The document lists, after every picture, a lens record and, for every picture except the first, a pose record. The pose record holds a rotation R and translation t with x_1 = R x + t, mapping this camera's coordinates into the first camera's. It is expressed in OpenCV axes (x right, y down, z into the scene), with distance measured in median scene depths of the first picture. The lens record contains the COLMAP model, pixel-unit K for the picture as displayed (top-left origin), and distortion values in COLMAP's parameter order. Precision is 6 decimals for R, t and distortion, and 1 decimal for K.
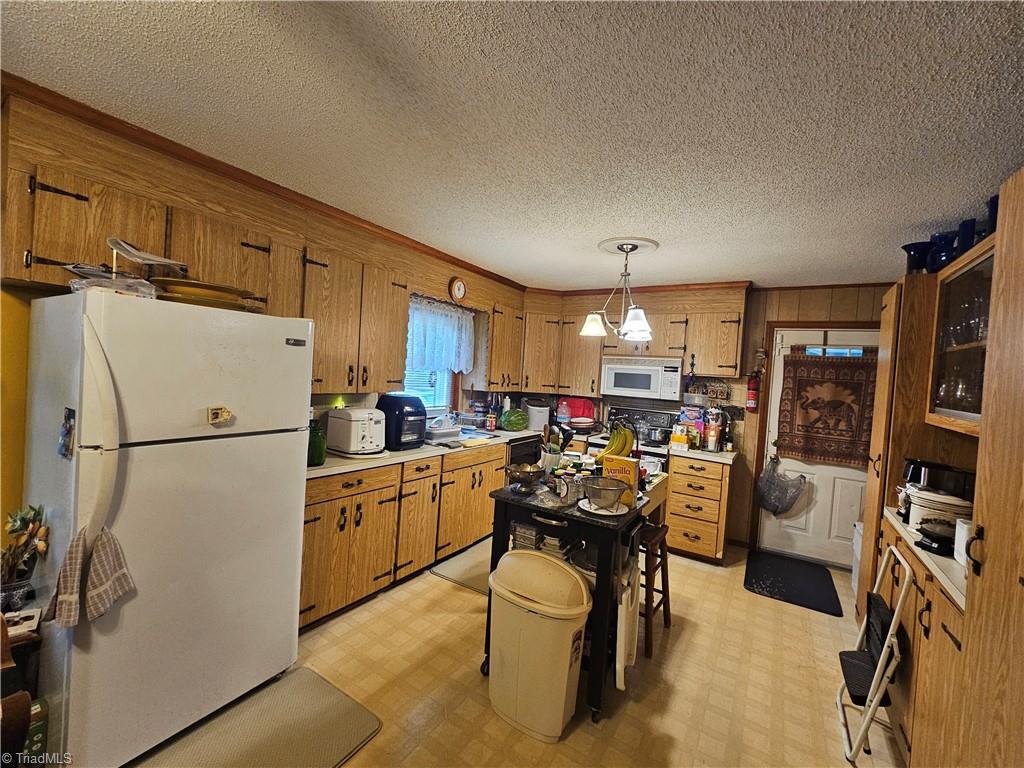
lens RADIAL K [[416.8, 0, 512.8], [0, 416.8, 381.9], [0, 0, 1]] dist [-0.002787, 0.000076]
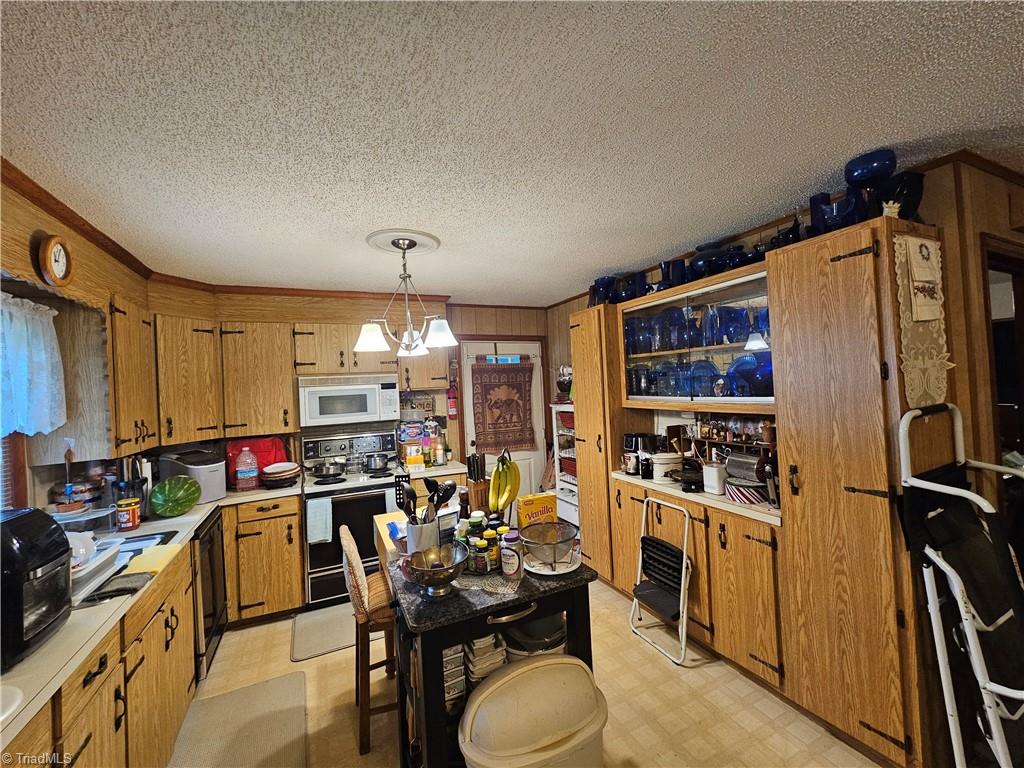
lens RADIAL K [[416.8, 0, 511.4], [0, 416.8, 380.0], [0, 0, 1]] dist [-0.002787, 0.000076]
pose [[0.540267, -0.078479, 0.837826, -0.235149], [0.102917, 0.994330, 0.026773, -0.040923], [-0.835176, 0.071762, 0.545280, 0.290044]]
